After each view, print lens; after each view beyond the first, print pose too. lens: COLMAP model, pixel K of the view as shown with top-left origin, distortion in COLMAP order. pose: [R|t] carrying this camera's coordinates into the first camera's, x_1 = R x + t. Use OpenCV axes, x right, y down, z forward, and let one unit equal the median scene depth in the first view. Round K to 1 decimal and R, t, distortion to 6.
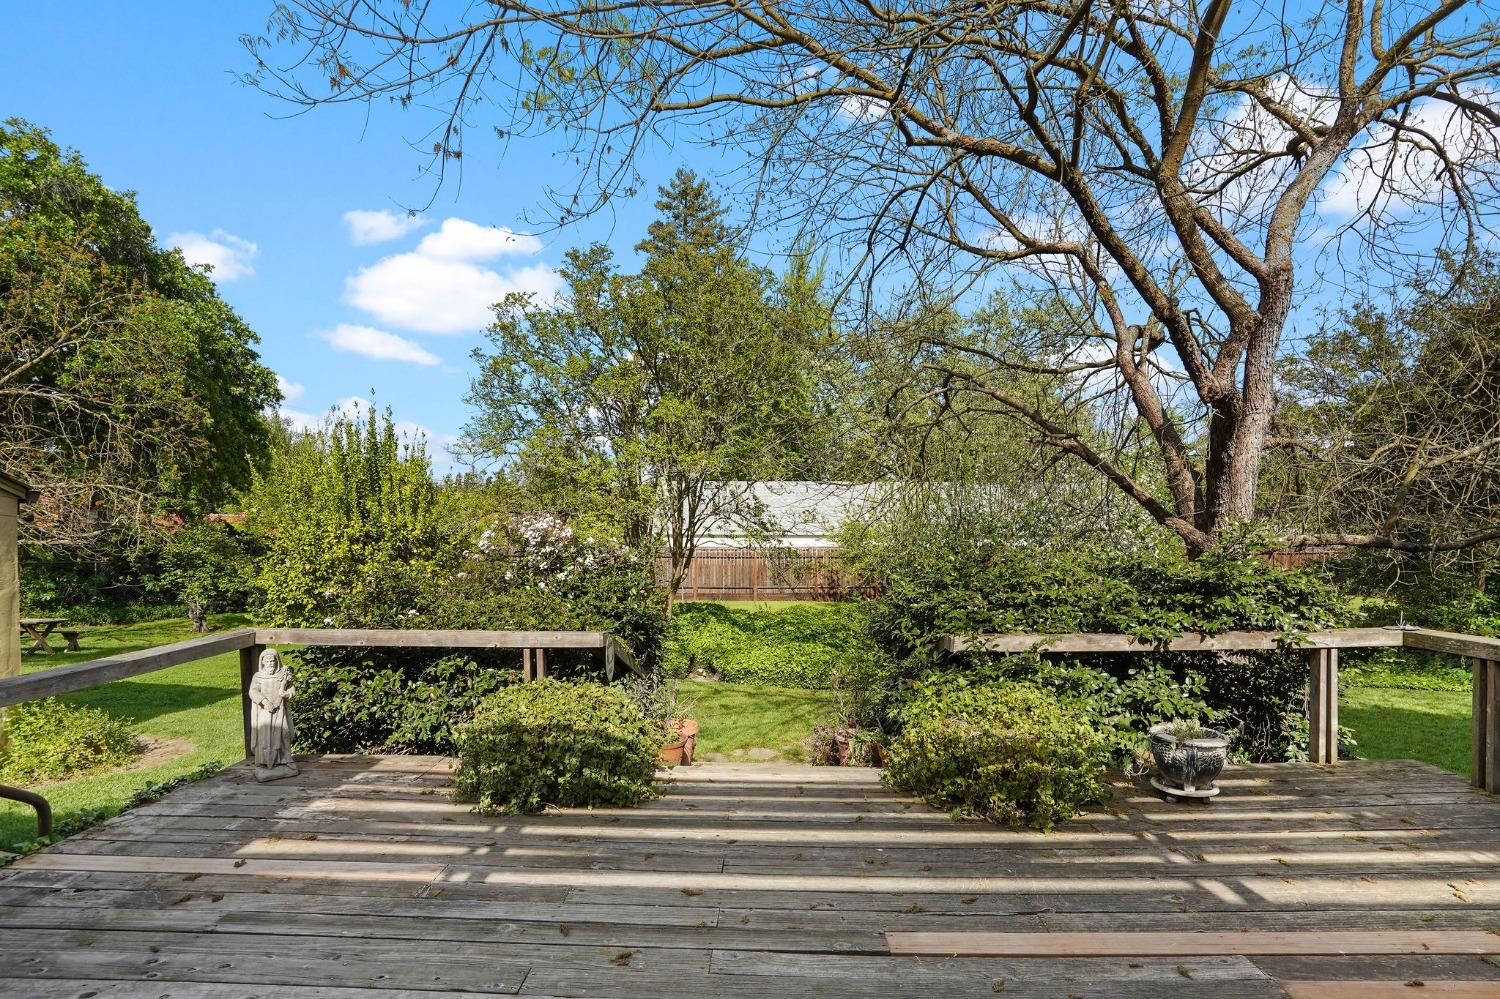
lens RADIAL K [[710.7, 0, 704.9], [0, 710.7, 545.0], [0, 0, 1]] dist [-0.000797, 0.000384]
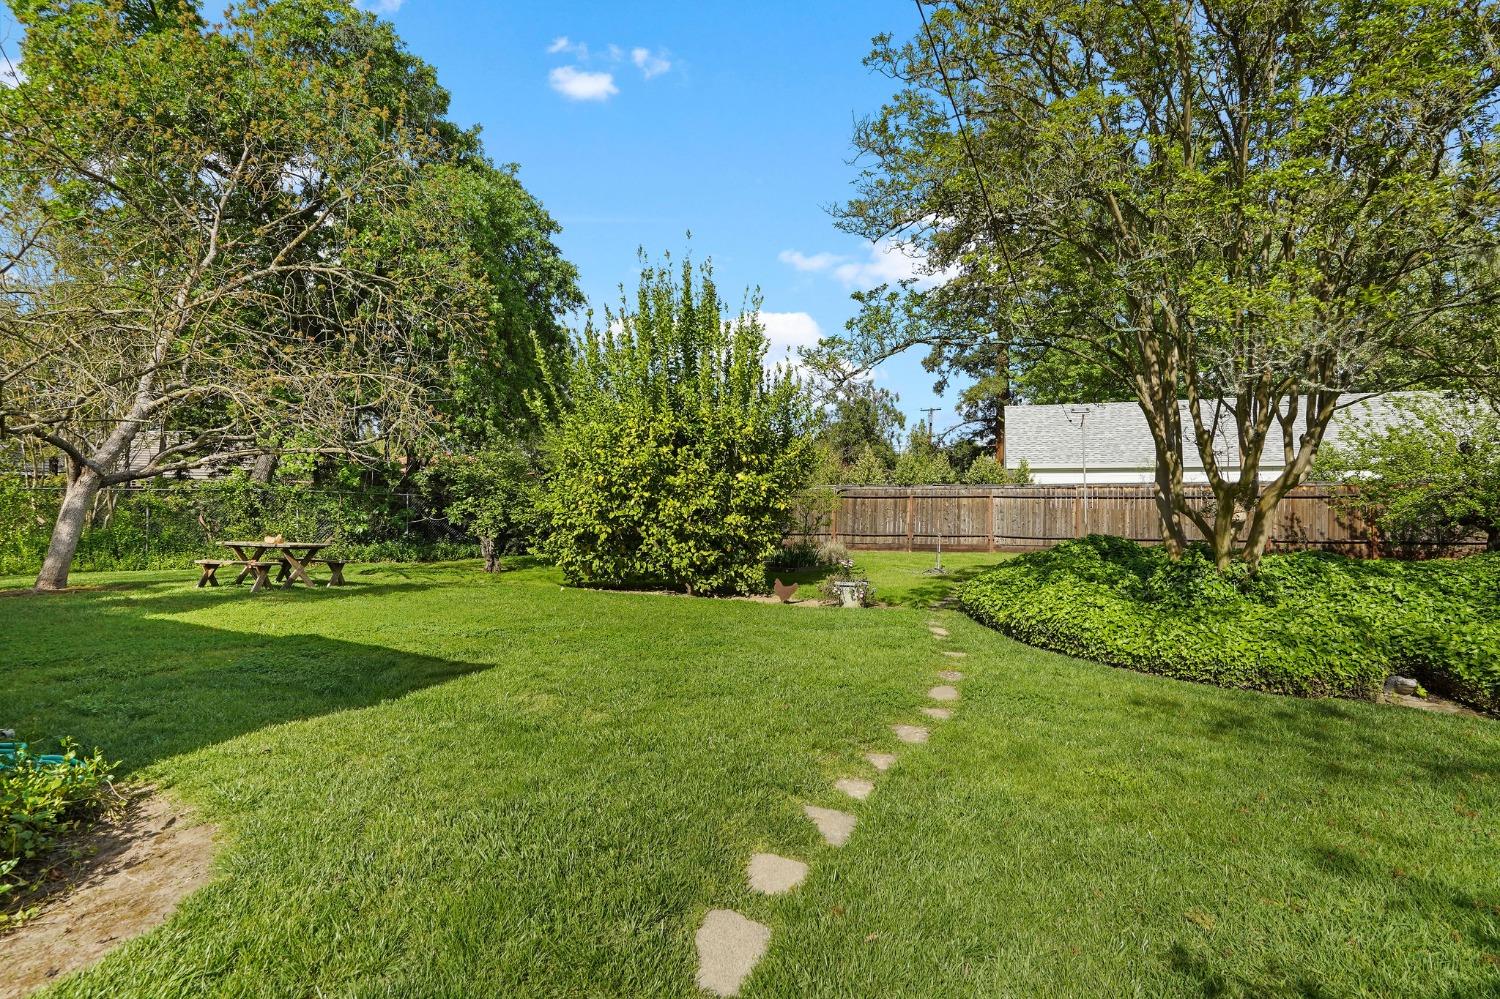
lens RADIAL K [[691.0, 0, 752.2], [0, 691.0, 502.1], [0, 0, 1]] dist [0.000129, -0.000022]
pose [[0.950453, 0.006301, -0.310803, -0.198255], [-0.011392, 0.999829, -0.014569, 0.058191], [0.310658, 0.017388, 0.950363, 0.384374]]
